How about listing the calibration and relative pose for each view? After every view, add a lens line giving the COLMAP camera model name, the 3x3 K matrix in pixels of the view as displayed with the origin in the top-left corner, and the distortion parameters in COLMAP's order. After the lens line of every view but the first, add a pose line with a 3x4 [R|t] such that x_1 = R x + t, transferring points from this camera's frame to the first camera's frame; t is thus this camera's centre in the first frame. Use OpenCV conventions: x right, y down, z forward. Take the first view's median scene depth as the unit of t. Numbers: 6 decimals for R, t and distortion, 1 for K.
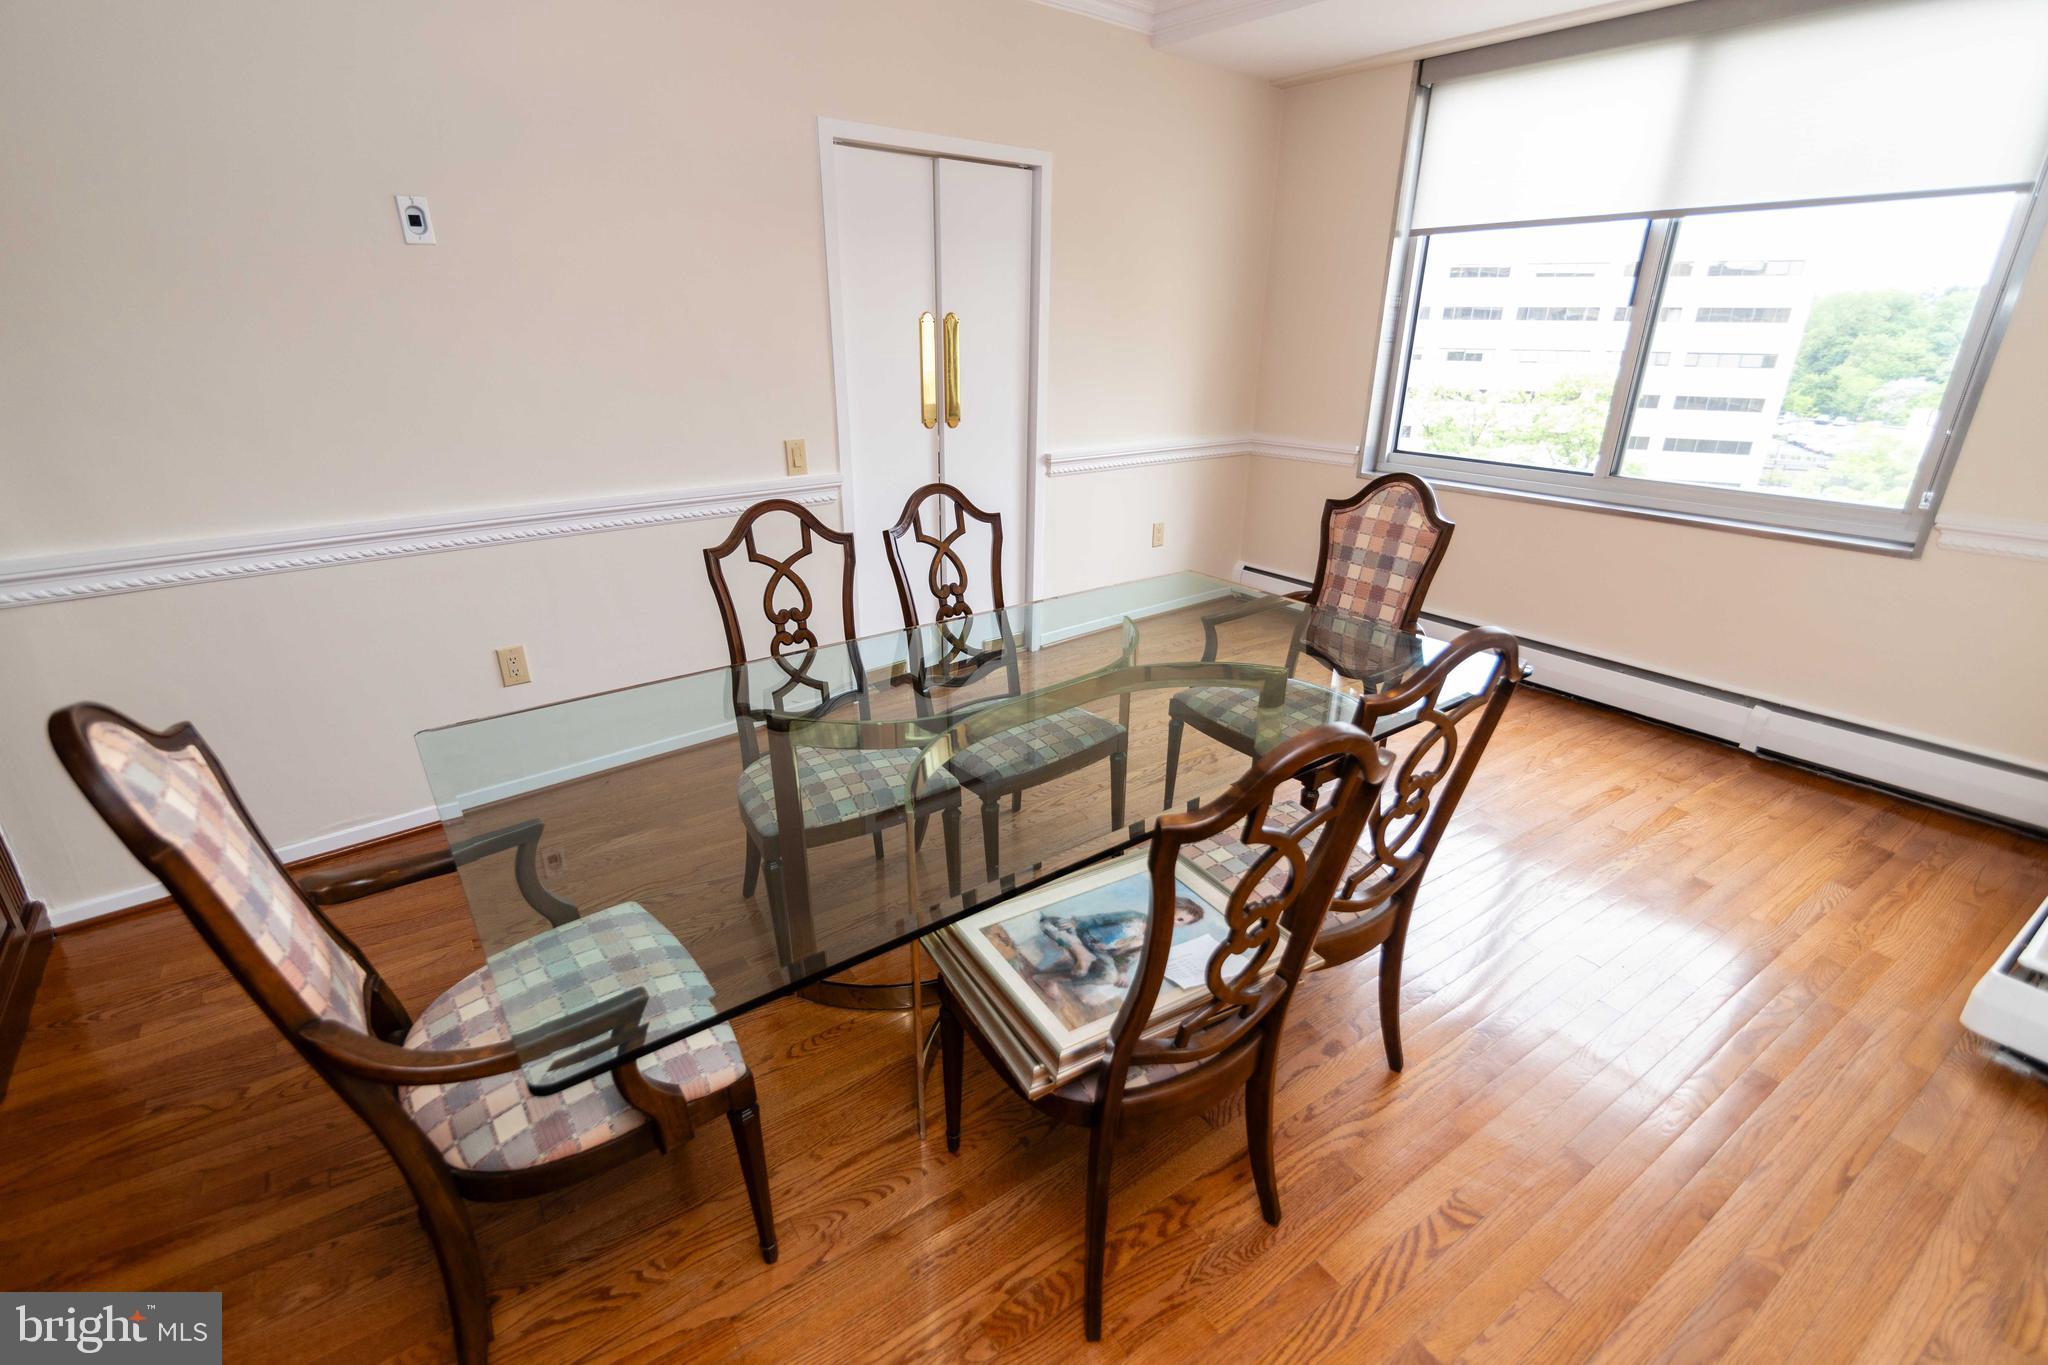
lens RADIAL K [[938.9, 0, 1008.5], [0, 938.9, 680.0], [0, 0, 1]] dist [0.003453, 0.000508]
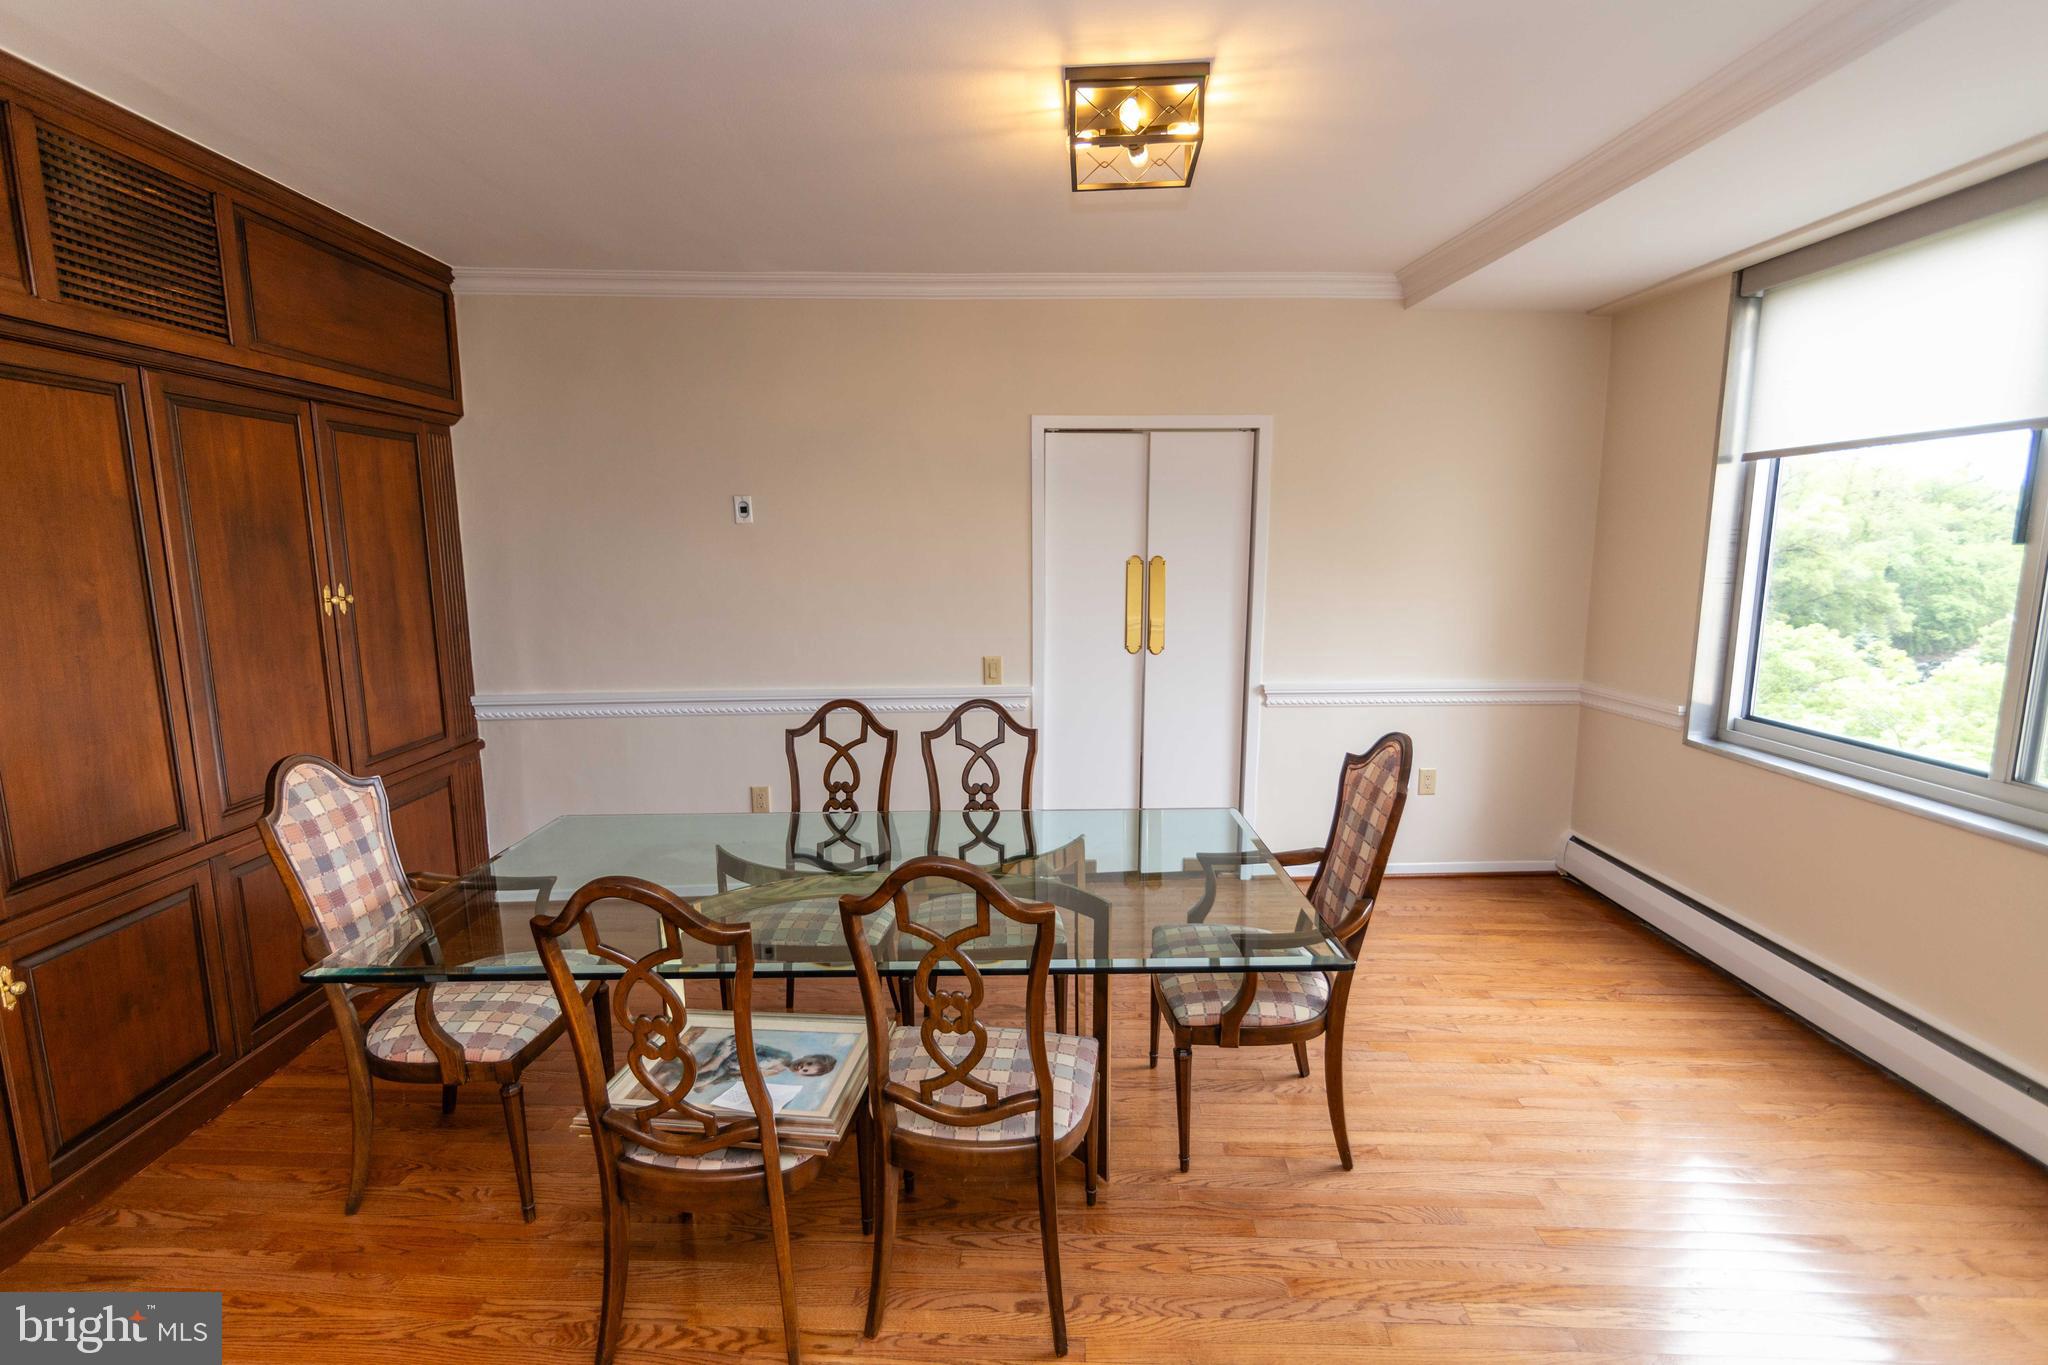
lens RADIAL K [[938.9, 0, 1013.1], [0, 938.9, 686.5], [0, 0, 1]] dist [0.003453, 0.000508]
pose [[0.800753, 0.078504, -0.593828, 0.645923], [-0.201435, 0.968928, -0.143535, -0.058230], [0.564109, 0.234554, 0.791686, 0.064052]]
